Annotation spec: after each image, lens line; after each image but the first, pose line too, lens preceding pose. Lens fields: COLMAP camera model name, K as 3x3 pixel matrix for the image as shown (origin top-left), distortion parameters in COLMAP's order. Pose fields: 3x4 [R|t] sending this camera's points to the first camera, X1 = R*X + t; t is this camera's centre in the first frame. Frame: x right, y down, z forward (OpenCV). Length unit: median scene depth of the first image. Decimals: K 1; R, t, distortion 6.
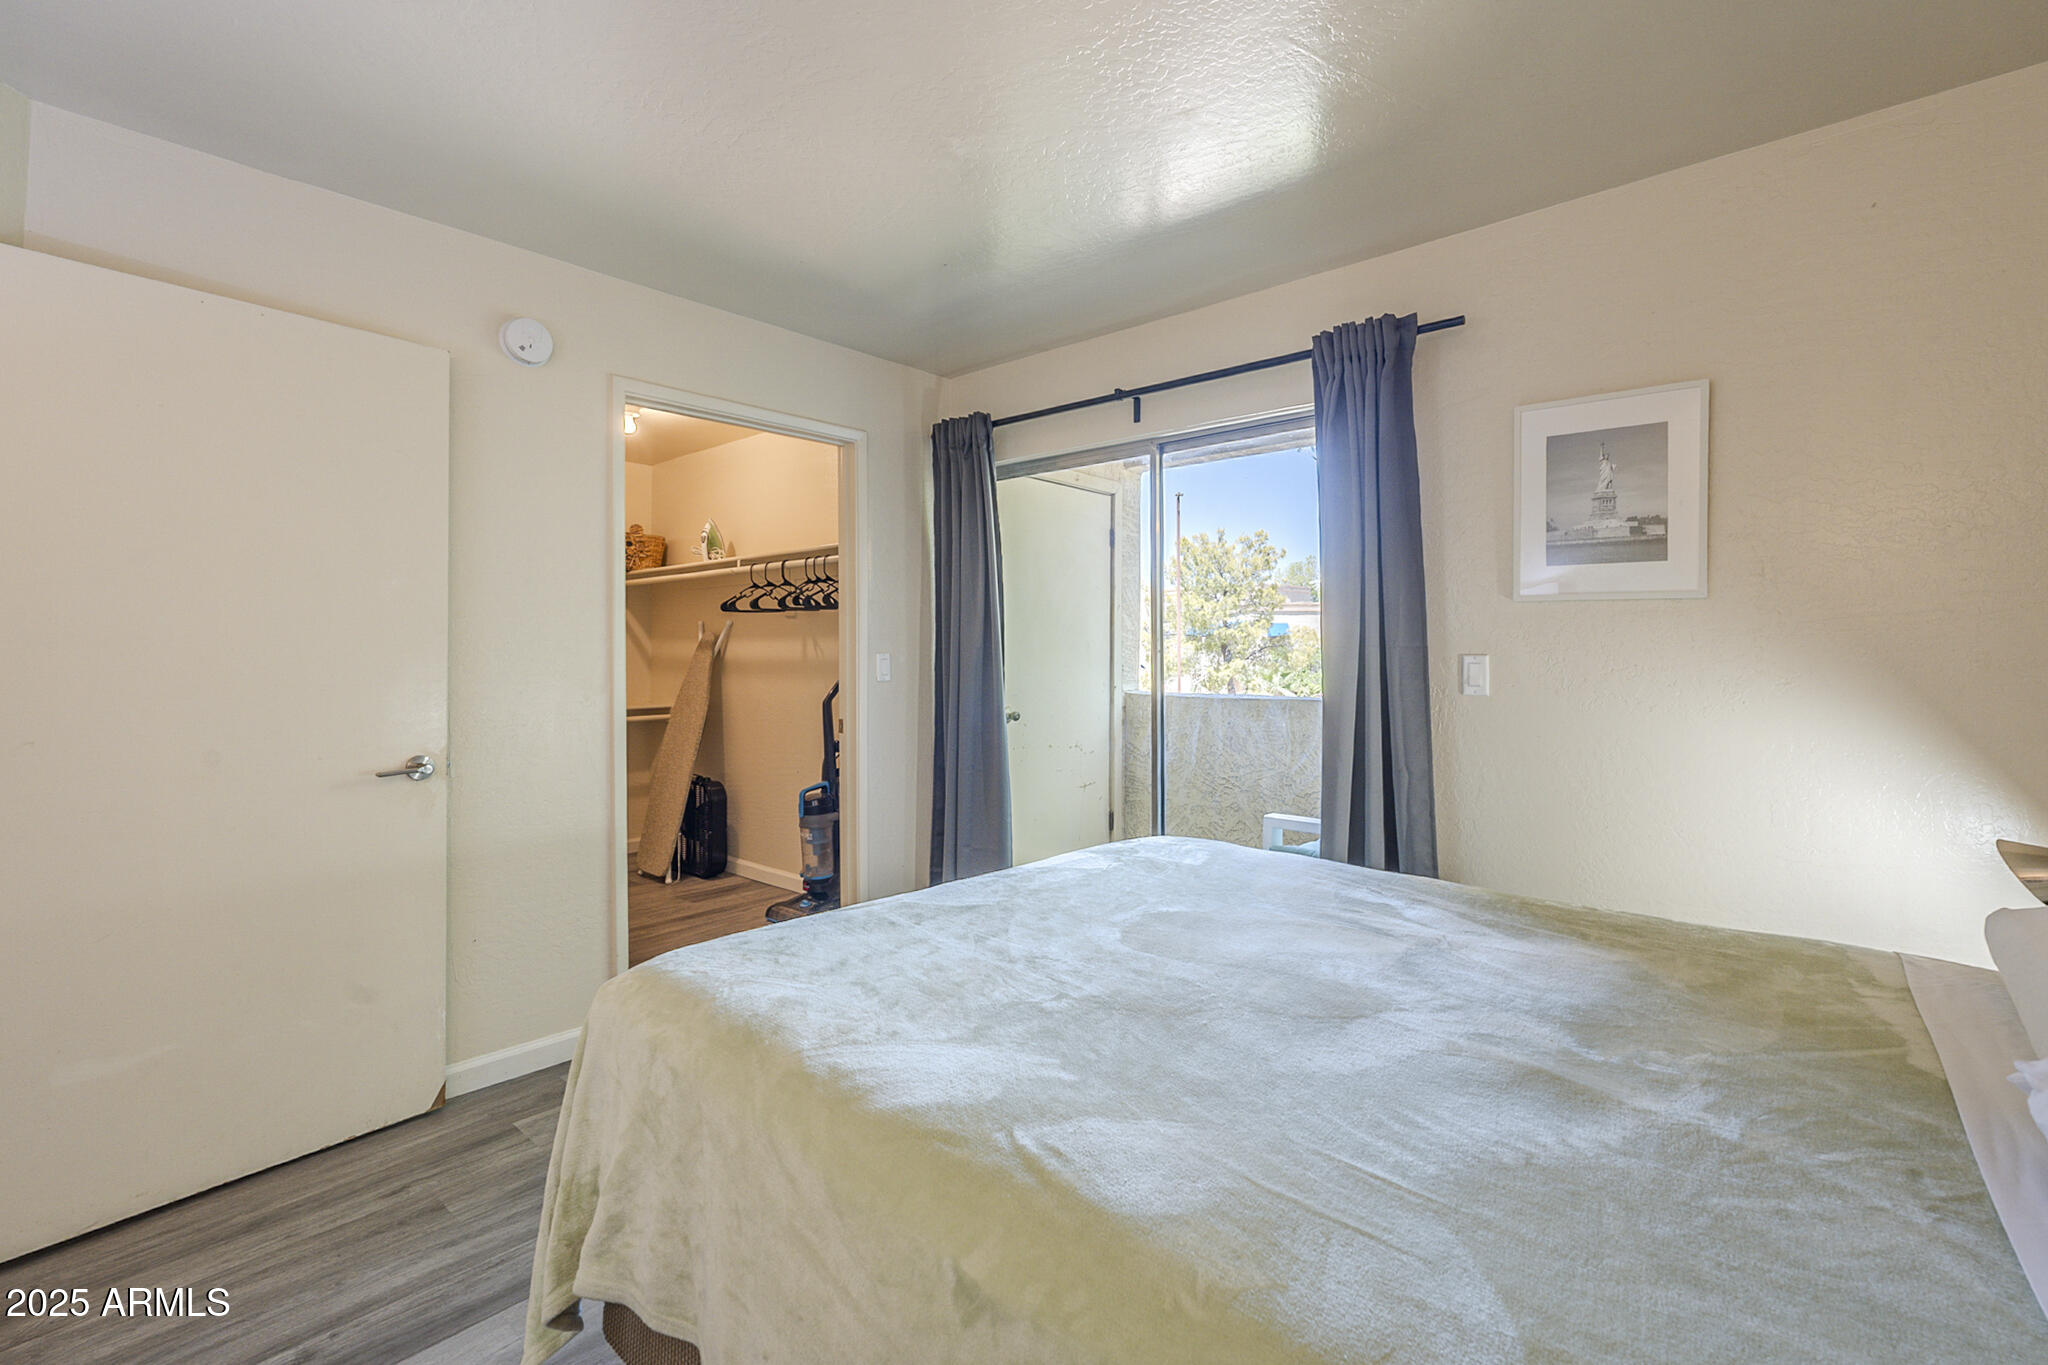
lens RADIAL K [[914.5, 0, 1017.2], [0, 914.5, 654.4], [0, 0, 1]] dist [-0.001663, -0.000867]
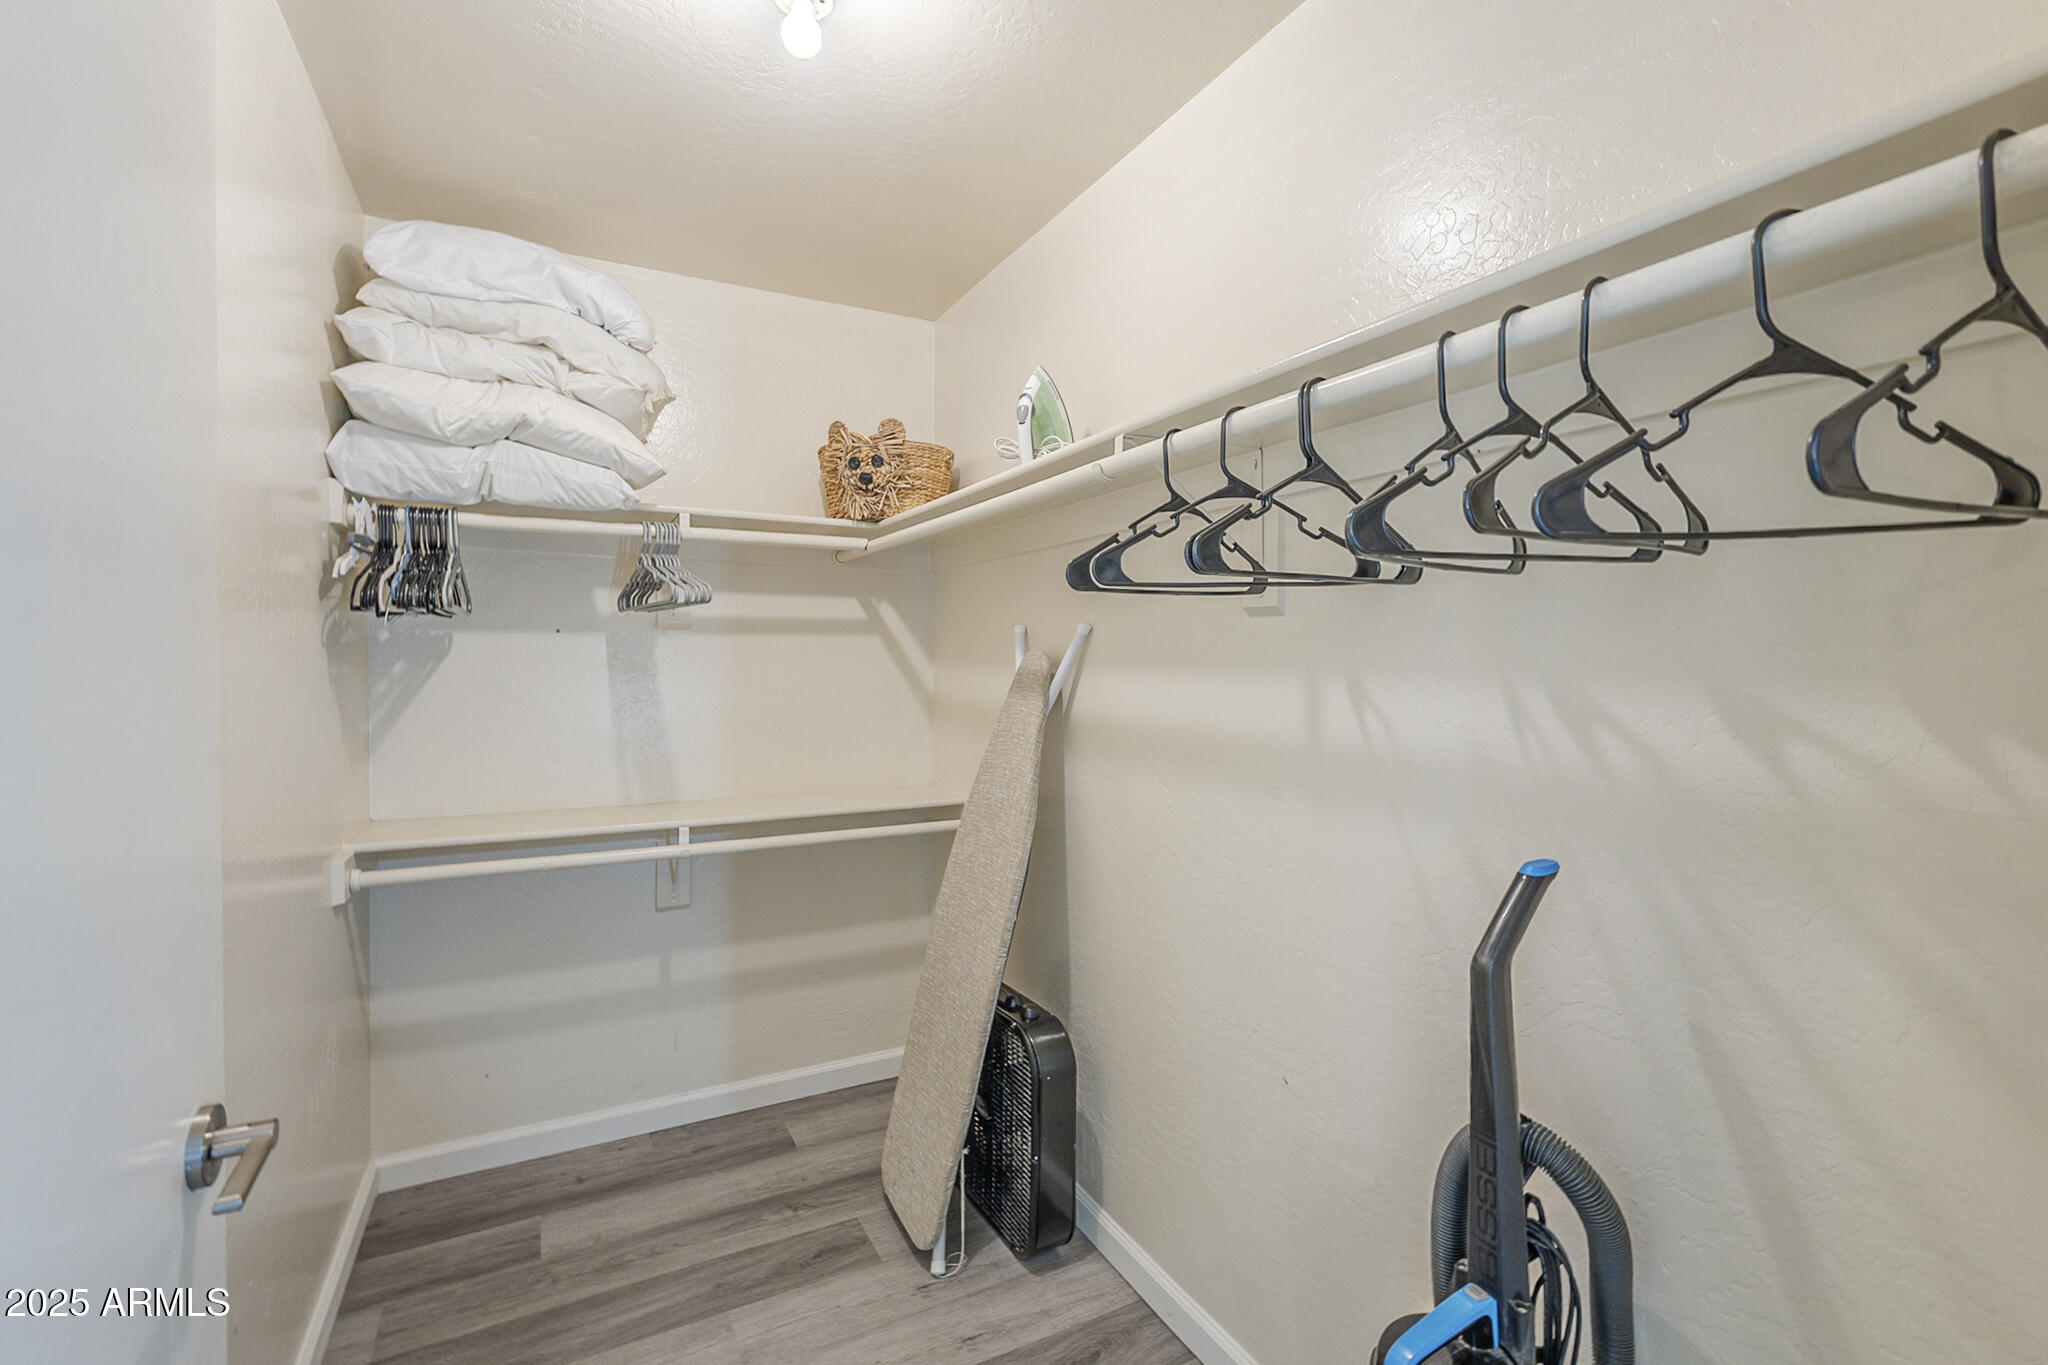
lens RADIAL K [[914.5, 0, 1017.2], [0, 914.5, 654.4], [0, 0, 1]] dist [-0.001663, -0.000867]
pose [[0.935326, 0.004177, -0.353763, -0.197372], [-0.004436, 0.999990, 0.000079, -0.022864], [0.353760, 0.001496, 0.935335, 0.605423]]
